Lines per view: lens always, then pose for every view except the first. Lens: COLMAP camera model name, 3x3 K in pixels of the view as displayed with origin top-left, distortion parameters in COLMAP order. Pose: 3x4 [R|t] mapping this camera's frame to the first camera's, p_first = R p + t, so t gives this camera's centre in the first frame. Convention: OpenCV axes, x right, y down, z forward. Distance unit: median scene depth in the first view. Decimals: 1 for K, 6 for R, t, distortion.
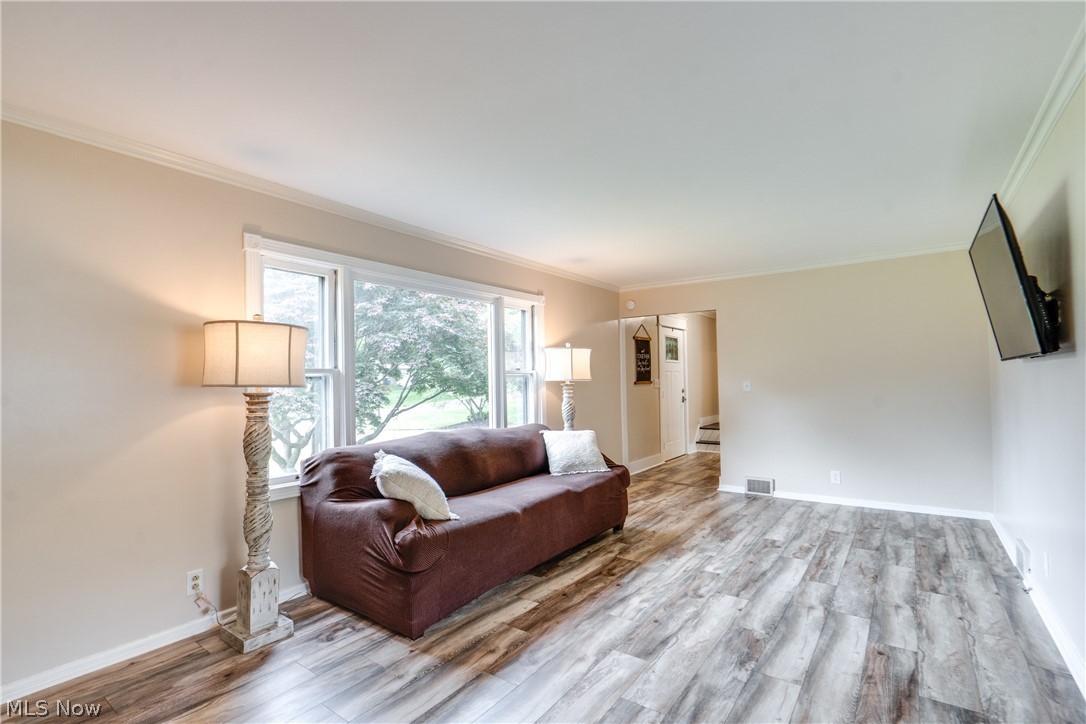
lens RADIAL K [[501.1, 0, 544.8], [0, 501.1, 366.9], [0, 0, 1]] dist [-0.003704, -0.000767]
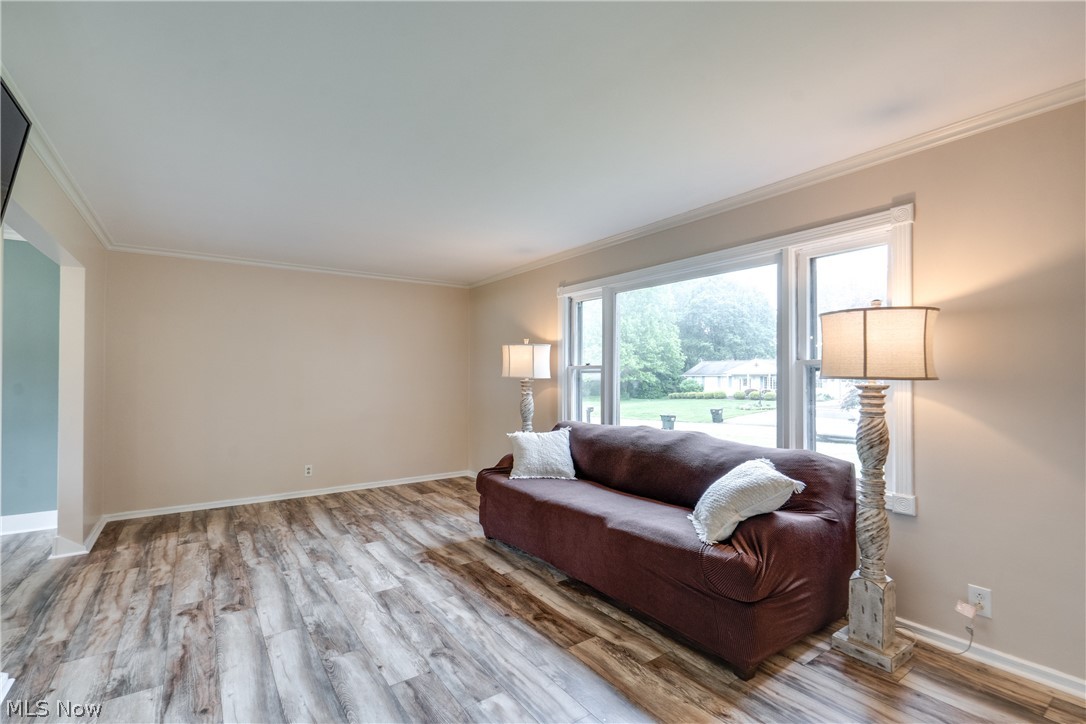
lens RADIAL K [[501.1, 0, 567.8], [0, 501.1, 370.0], [0, 0, 1]] dist [-0.003704, -0.000767]
pose [[-0.296140, 0.009222, -0.955100, 1.096300], [0.033774, 0.999429, -0.000822, 0.005374], [0.954547, -0.032500, -0.296282, 1.575409]]
